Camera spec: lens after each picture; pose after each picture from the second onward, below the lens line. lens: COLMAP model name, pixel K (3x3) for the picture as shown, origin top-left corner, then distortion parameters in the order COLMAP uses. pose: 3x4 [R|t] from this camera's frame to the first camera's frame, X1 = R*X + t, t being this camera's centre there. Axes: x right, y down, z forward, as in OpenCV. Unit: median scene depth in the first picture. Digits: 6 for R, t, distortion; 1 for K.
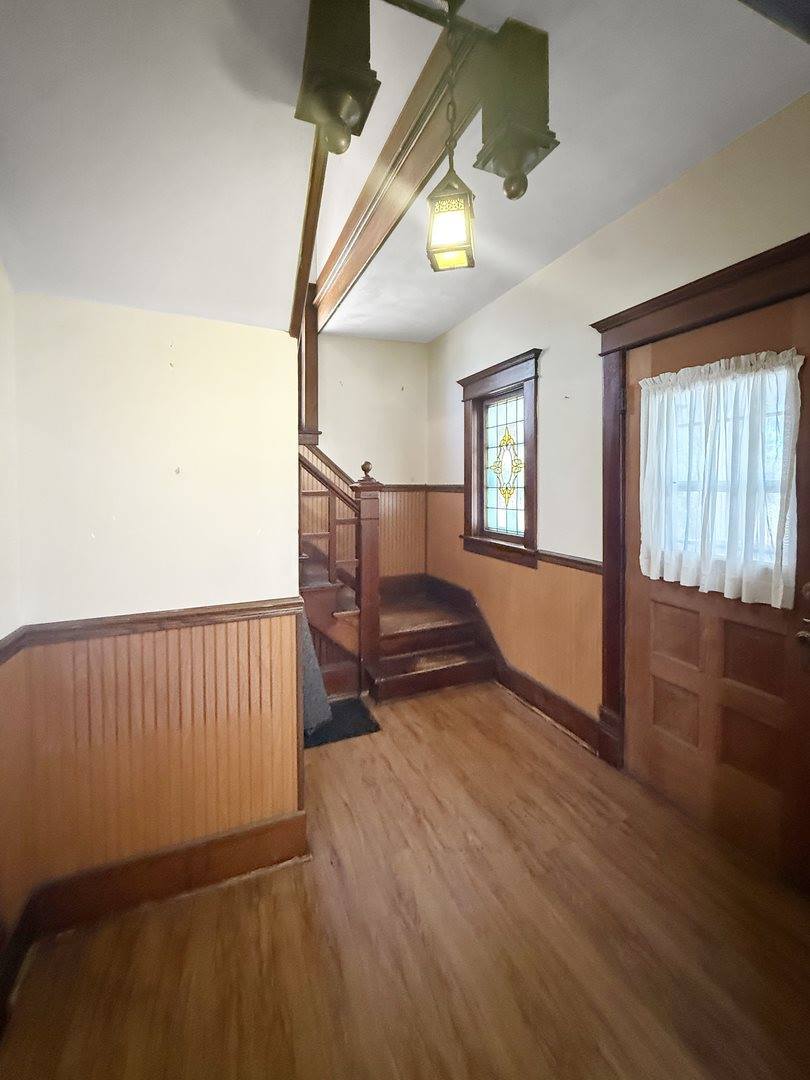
lens RADIAL K [[456.6, 0, 405.3], [0, 456.6, 532.1], [0, 0, 1]] dist [-0.000979, -0.000120]
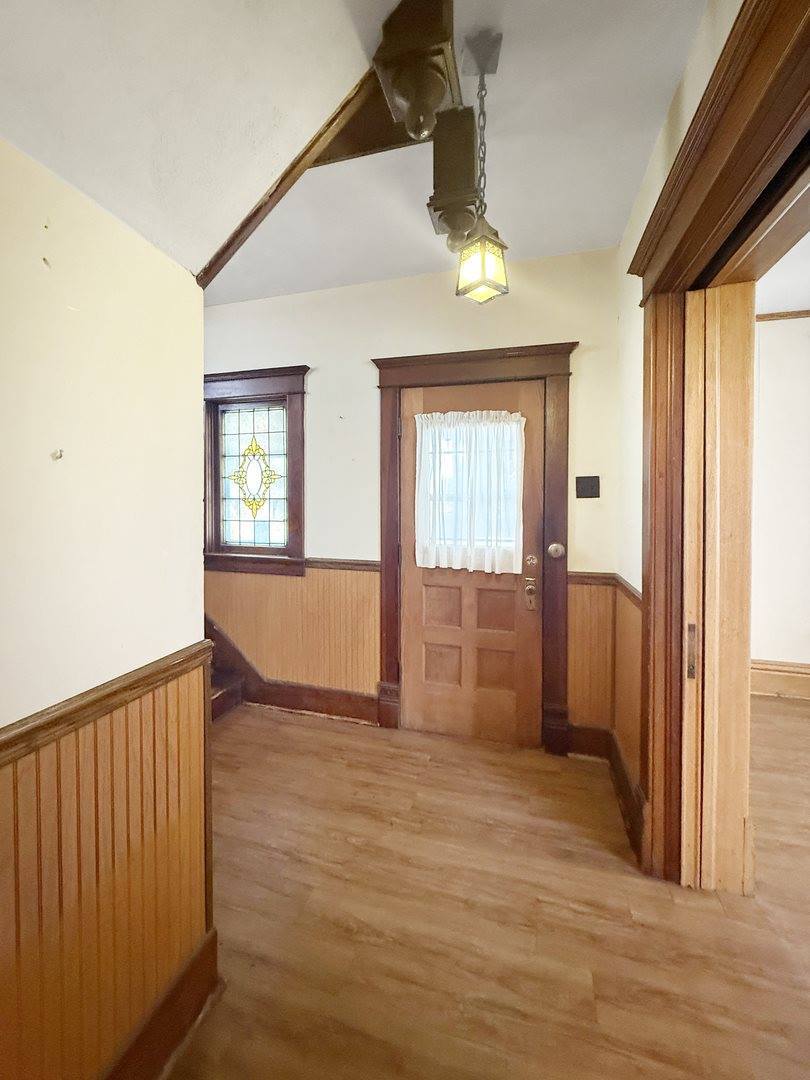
lens RADIAL K [[444.7, 0, 405.0], [0, 444.7, 540.0], [0, 0, 1]] dist [-0.002857, -0.000259]
pose [[0.628952, -0.061740, 0.774989, -0.353823], [0.074259, 0.997055, 0.019166, -0.005036], [-0.773889, 0.045495, 0.631684, 0.179242]]
